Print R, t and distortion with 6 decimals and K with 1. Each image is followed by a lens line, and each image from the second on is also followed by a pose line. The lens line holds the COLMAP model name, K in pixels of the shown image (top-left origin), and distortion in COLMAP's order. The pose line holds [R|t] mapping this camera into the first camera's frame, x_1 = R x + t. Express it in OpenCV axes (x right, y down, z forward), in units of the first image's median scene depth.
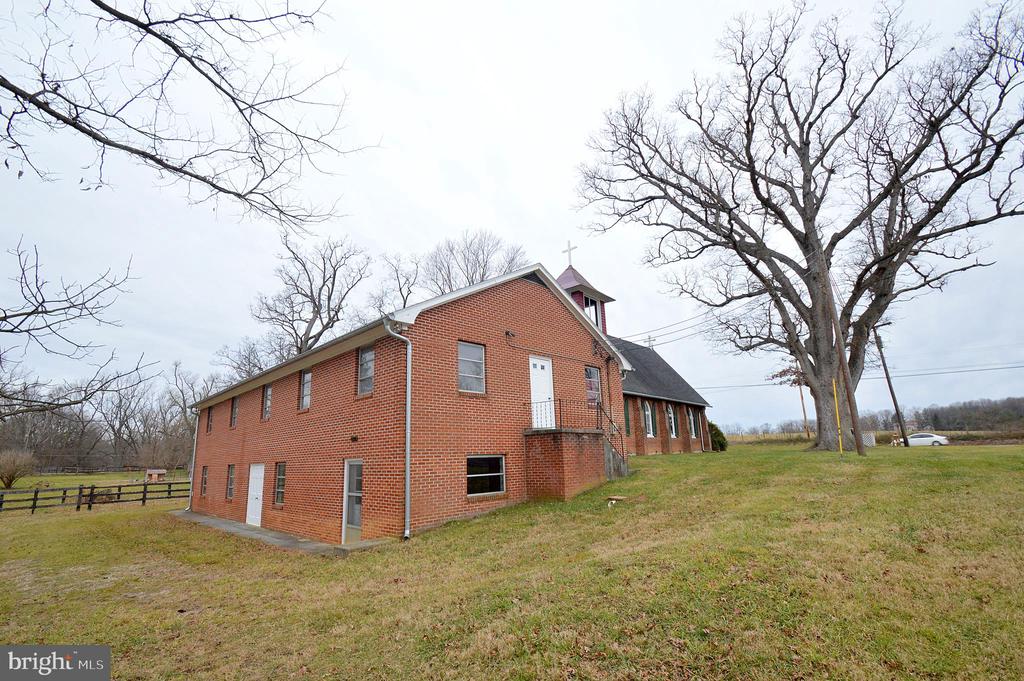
lens RADIAL K [[470.6, 0, 494.5], [0, 470.6, 365.3], [0, 0, 1]] dist [0.021265, -0.018678]
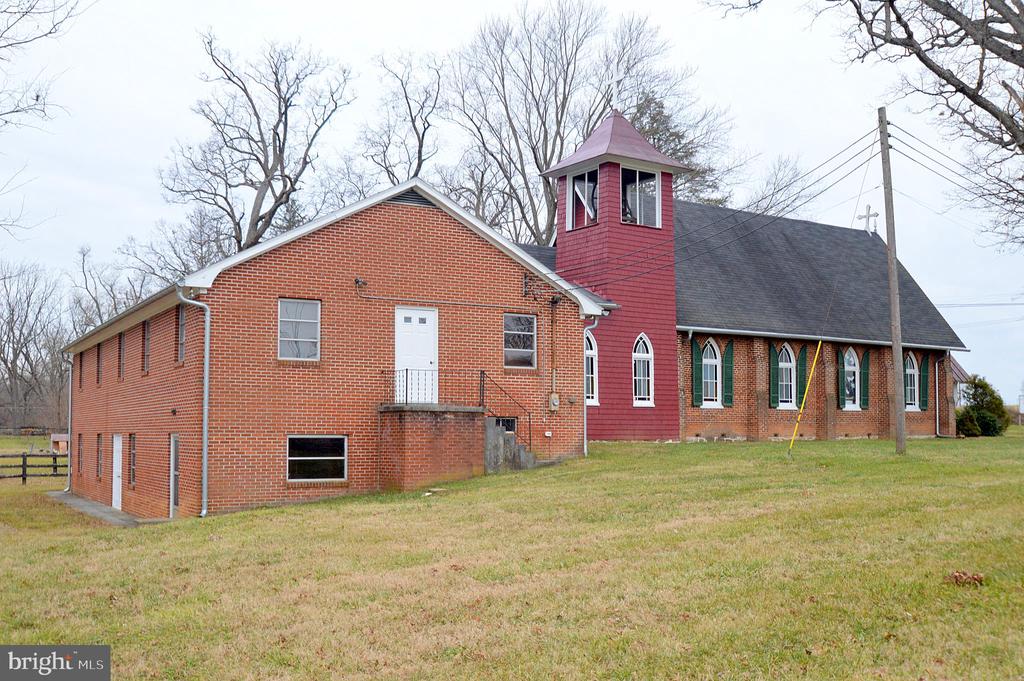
lens RADIAL K [[1186.7, 0, 511.2], [0, 1186.7, 382.4], [0, 0, 1]] dist [-0.067149, 0.012611]
pose [[0.959506, 0.021855, -0.280839, 0.686150], [0.022049, 0.988100, 0.152226, -0.162833], [0.280824, -0.152254, 0.947606, -0.668102]]
